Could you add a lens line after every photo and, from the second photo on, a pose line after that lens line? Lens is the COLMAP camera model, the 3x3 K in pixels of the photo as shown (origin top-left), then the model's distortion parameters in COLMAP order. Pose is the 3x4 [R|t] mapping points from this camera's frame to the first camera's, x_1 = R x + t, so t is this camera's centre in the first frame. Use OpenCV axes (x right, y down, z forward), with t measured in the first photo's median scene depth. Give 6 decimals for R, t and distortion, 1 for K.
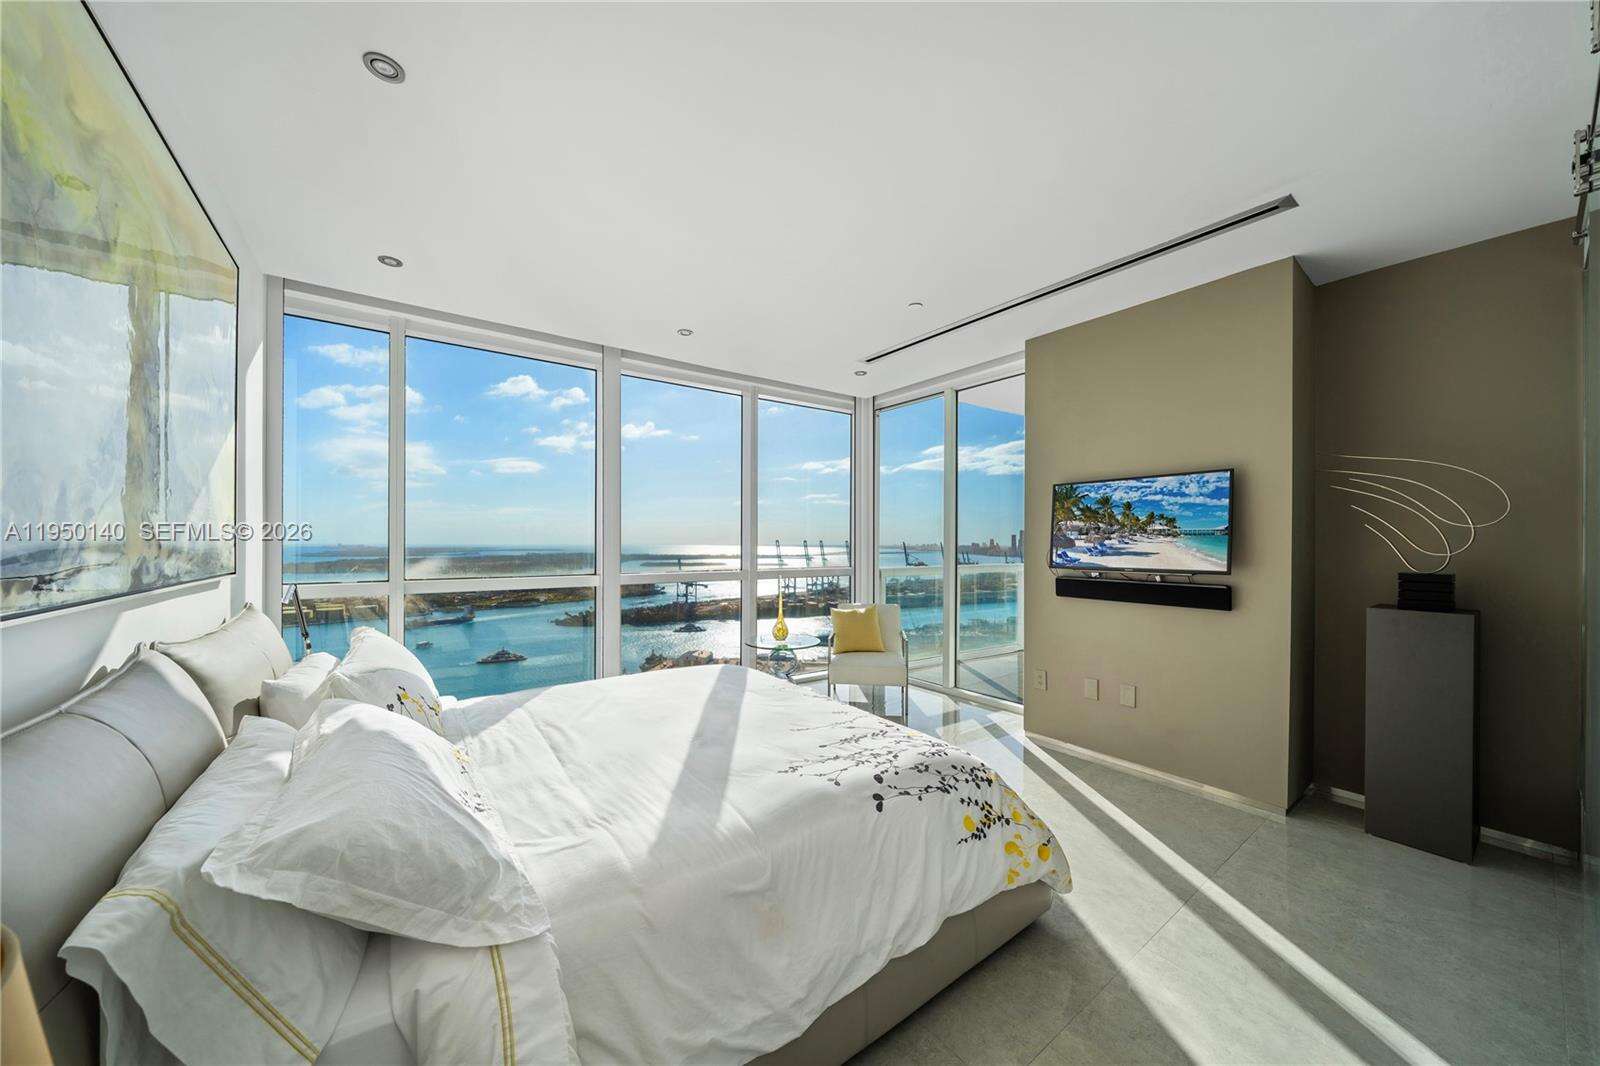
lens RADIAL K [[550.1, 0, 799.1], [0, 550.1, 537.1], [0, 0, 1]] dist [0.001133, 0.000045]
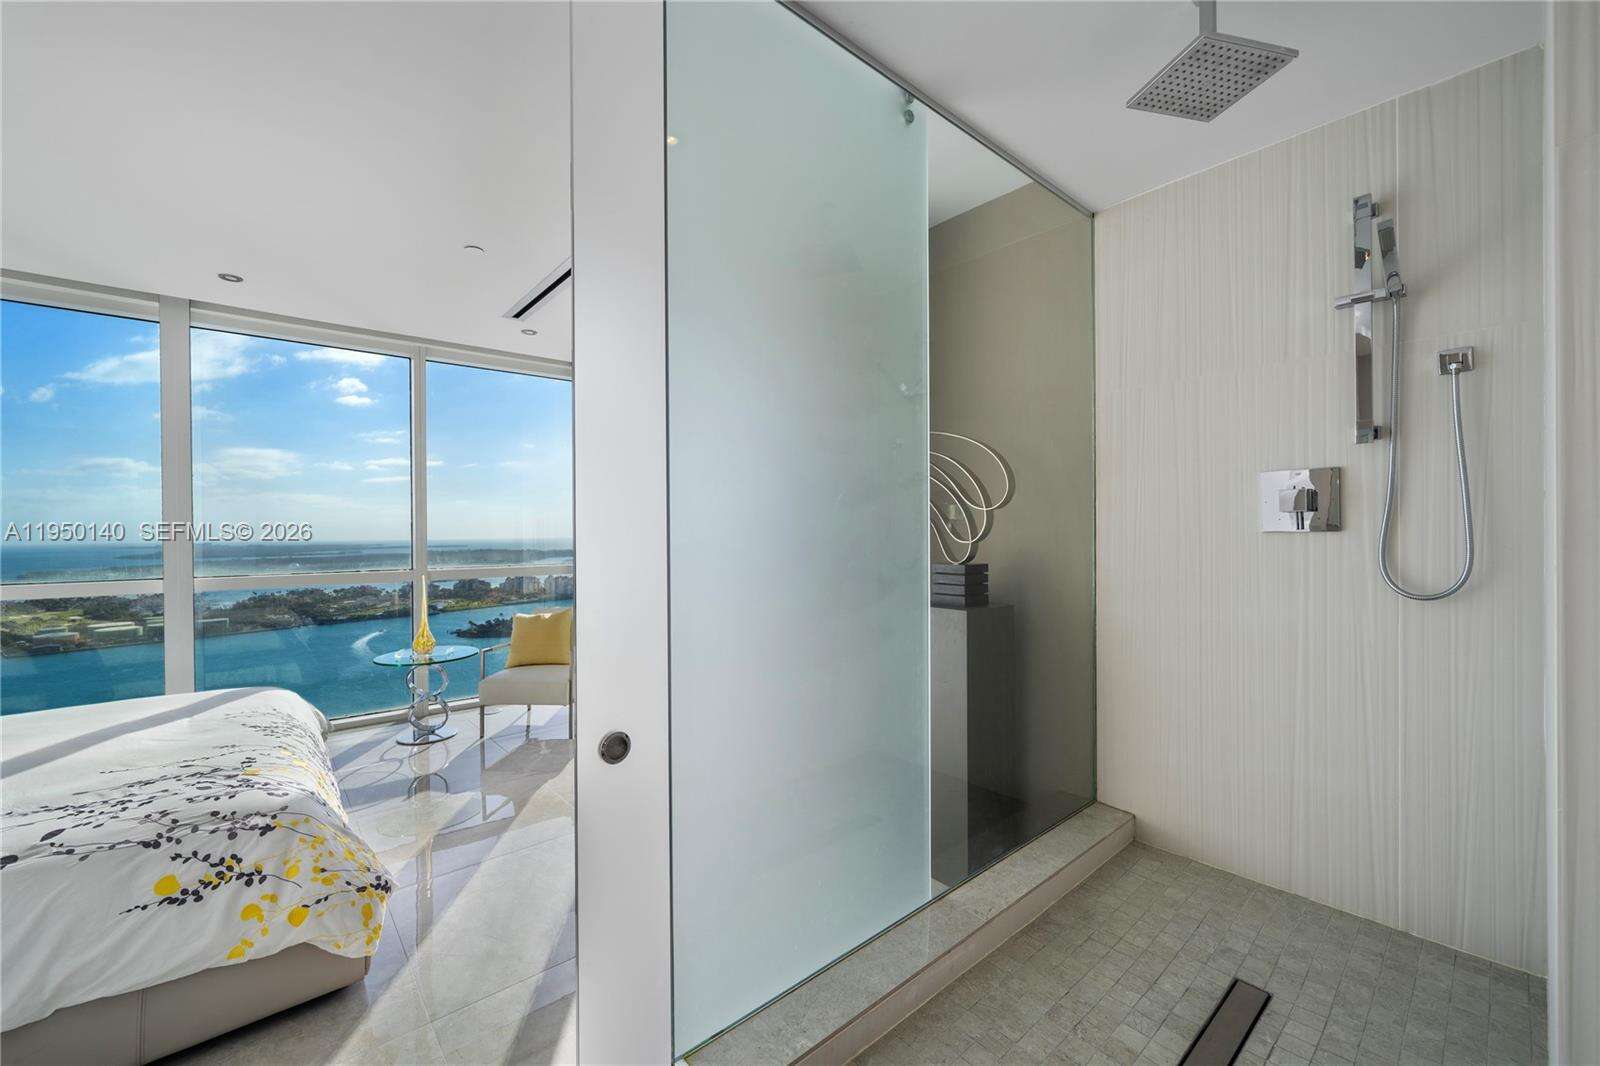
lens RADIAL K [[634.4, 0, 797.9], [0, 634.4, 536.7], [0, 0, 1]] dist [-0.001433, -0.000078]
pose [[0.997617, -0.012315, 0.067884, 0.441821], [0.011414, 0.999842, 0.013647, 0.003675], [-0.068041, -0.012839, 0.997600, 0.008593]]
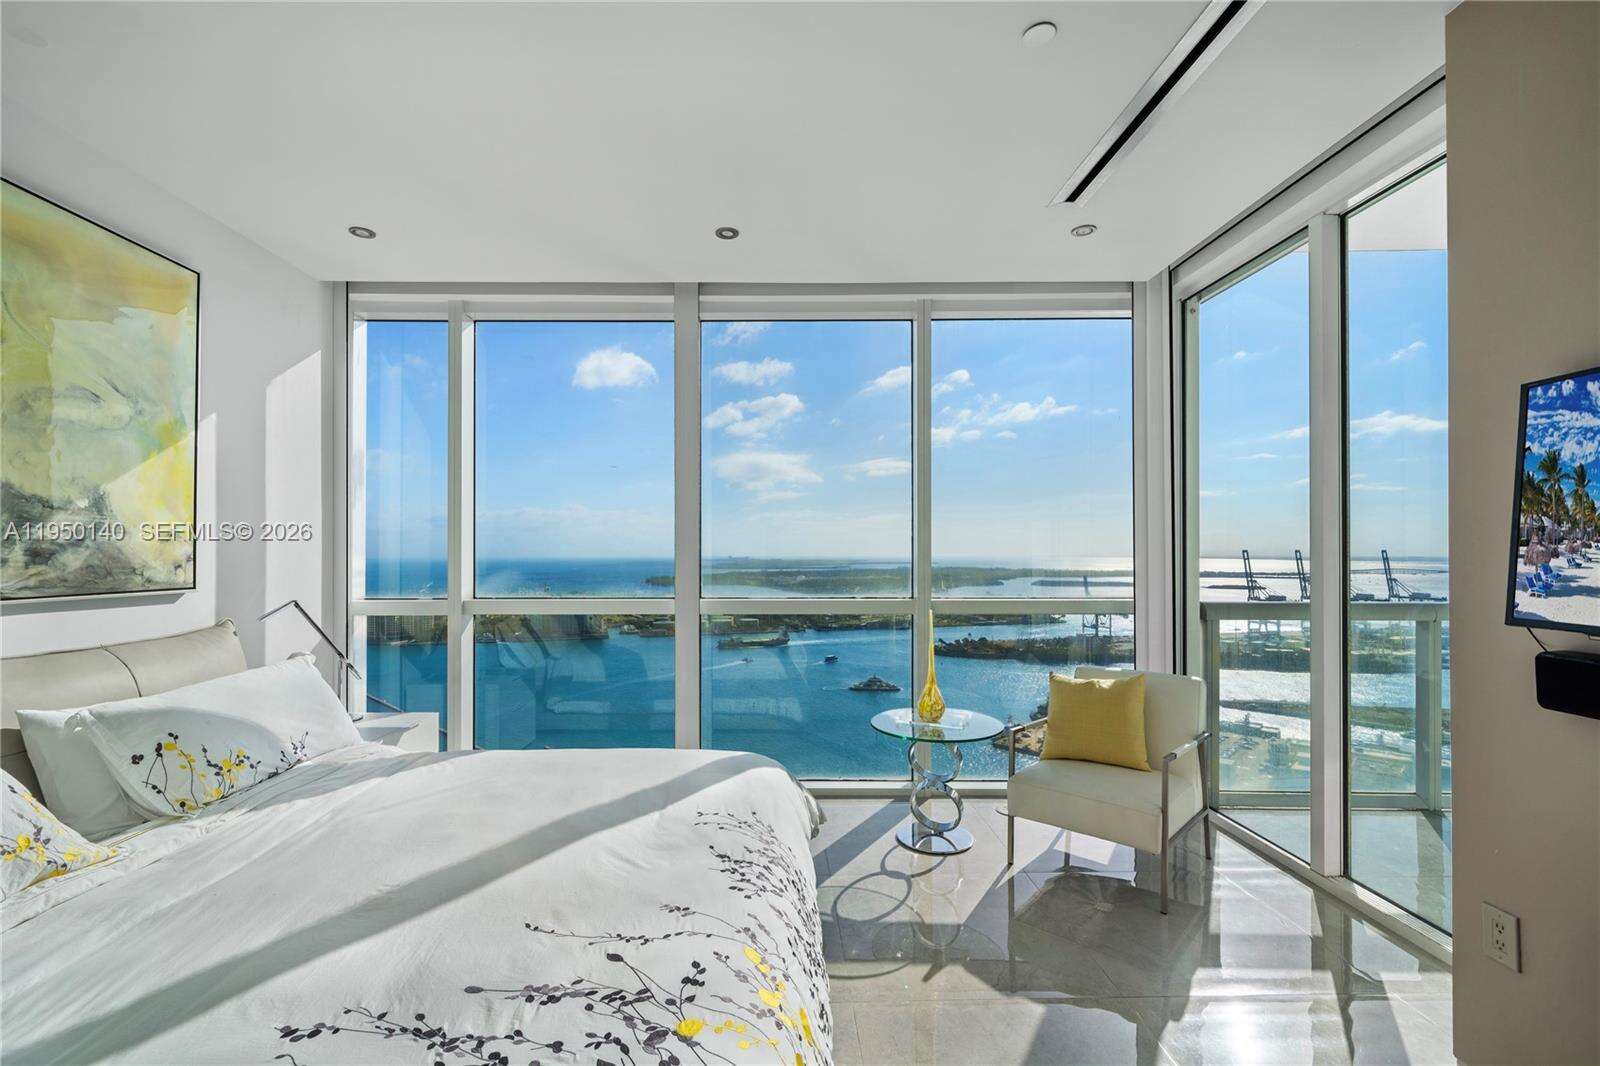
lens RADIAL K [[699.5, 0, 793.3], [0, 699.5, 547.9], [0, 0, 1]] dist [0.001563, 0.000279]
pose [[0.816098, -0.008423, -0.577853, 0.264880], [0.008566, 0.999960, -0.002478, 0.003337], [0.577851, -0.002928, 0.816137, 0.290692]]
